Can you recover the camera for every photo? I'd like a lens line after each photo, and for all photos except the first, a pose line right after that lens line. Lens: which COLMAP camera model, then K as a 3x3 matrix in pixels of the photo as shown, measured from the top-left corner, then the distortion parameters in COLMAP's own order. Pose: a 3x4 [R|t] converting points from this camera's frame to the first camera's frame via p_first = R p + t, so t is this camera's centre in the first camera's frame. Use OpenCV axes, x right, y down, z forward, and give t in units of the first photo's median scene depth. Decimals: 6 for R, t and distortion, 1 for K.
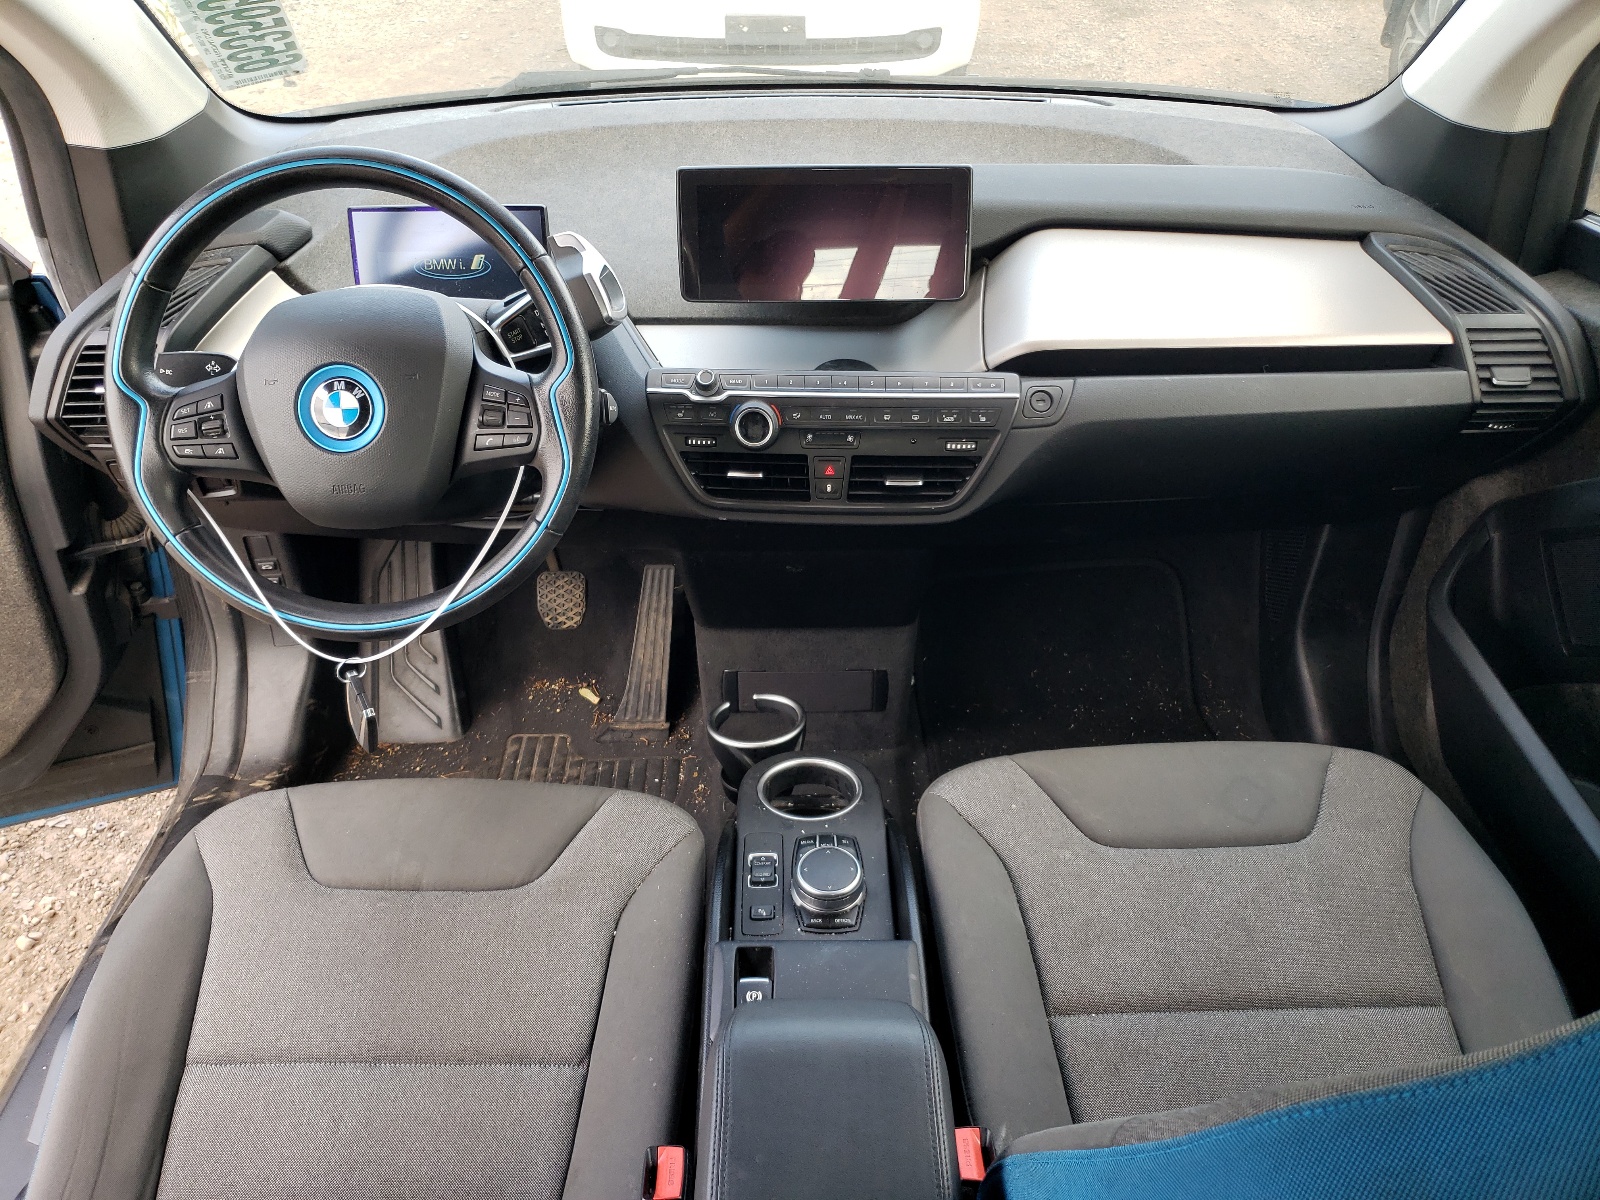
lens RADIAL K [[1215.9, 0, 796.2], [0, 1215.9, 598.5], [0, 0, 1]] dist [0.004822, -0.000155]
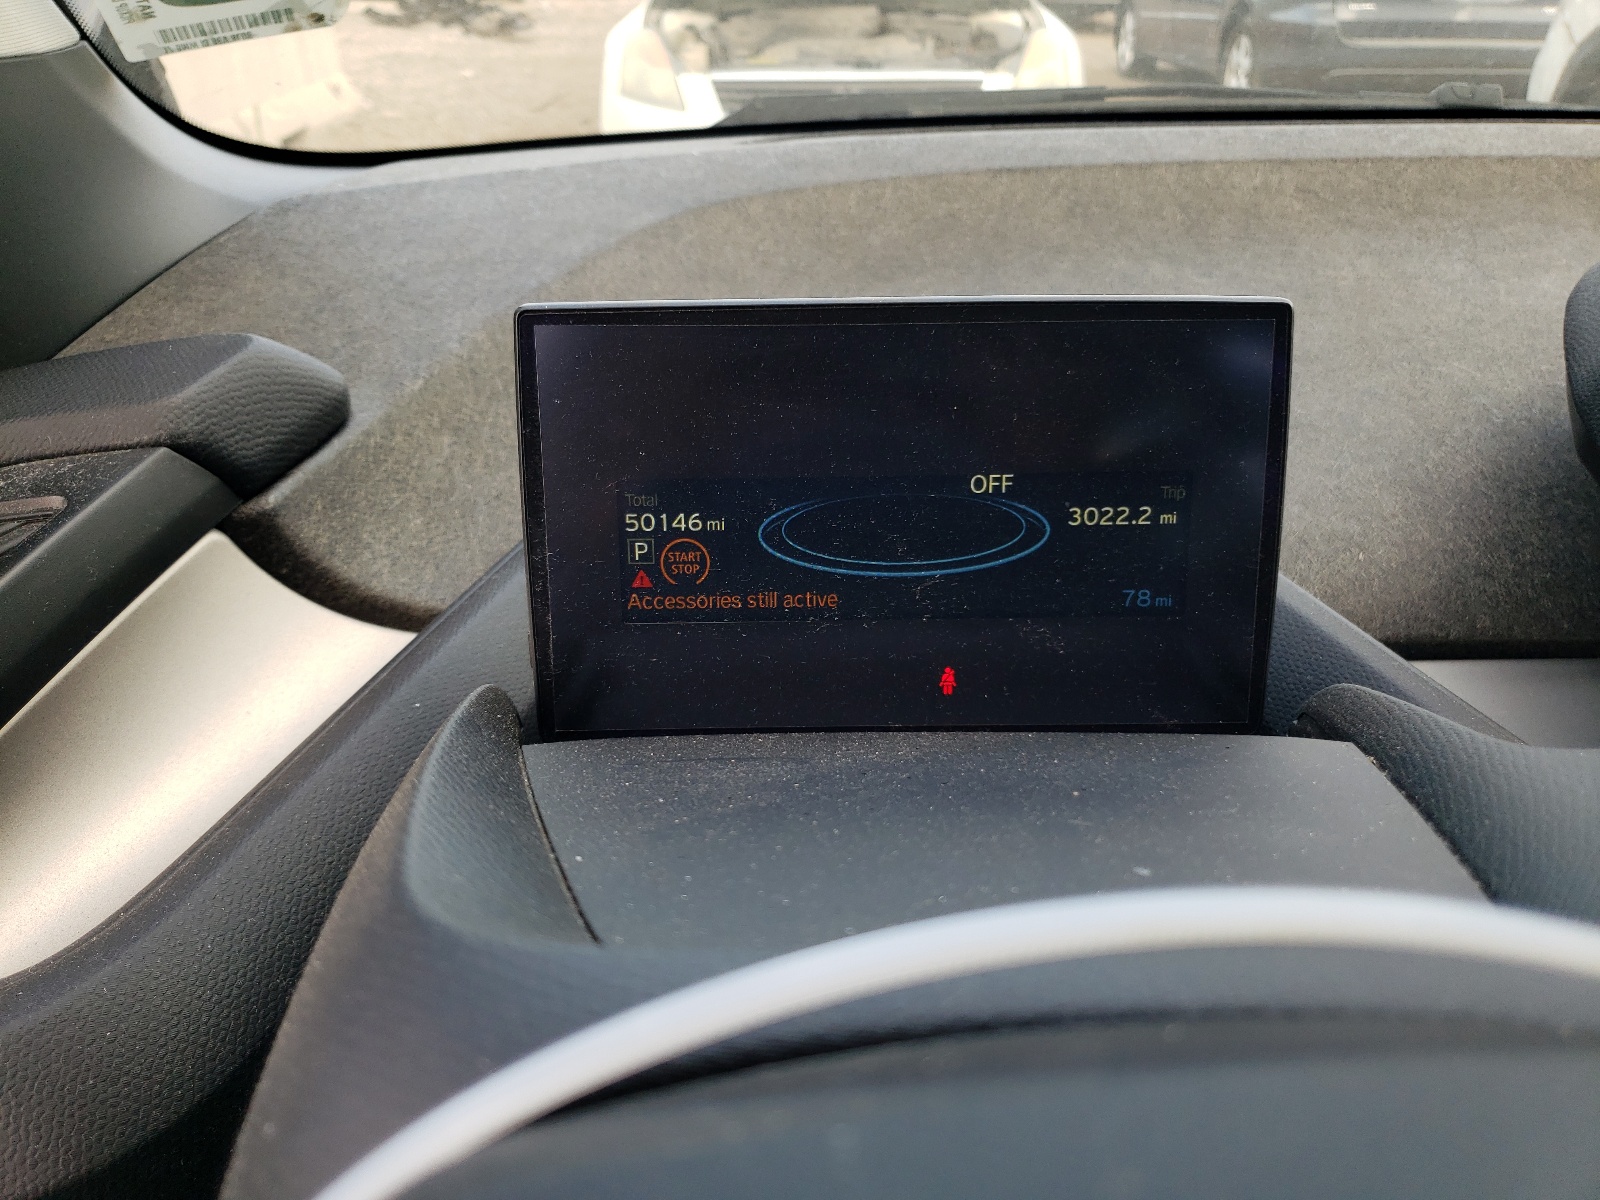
lens RADIAL K [[1215.9, 0, 802.7], [0, 1215.9, 602.0], [0, 0, 1]] dist [0.004822, -0.000155]
pose [[0.999759, -0.004193, 0.021543, -0.287285], [0.006856, 0.992128, -0.125038, -0.208813], [-0.020849, 0.125155, 0.991918, 0.688760]]
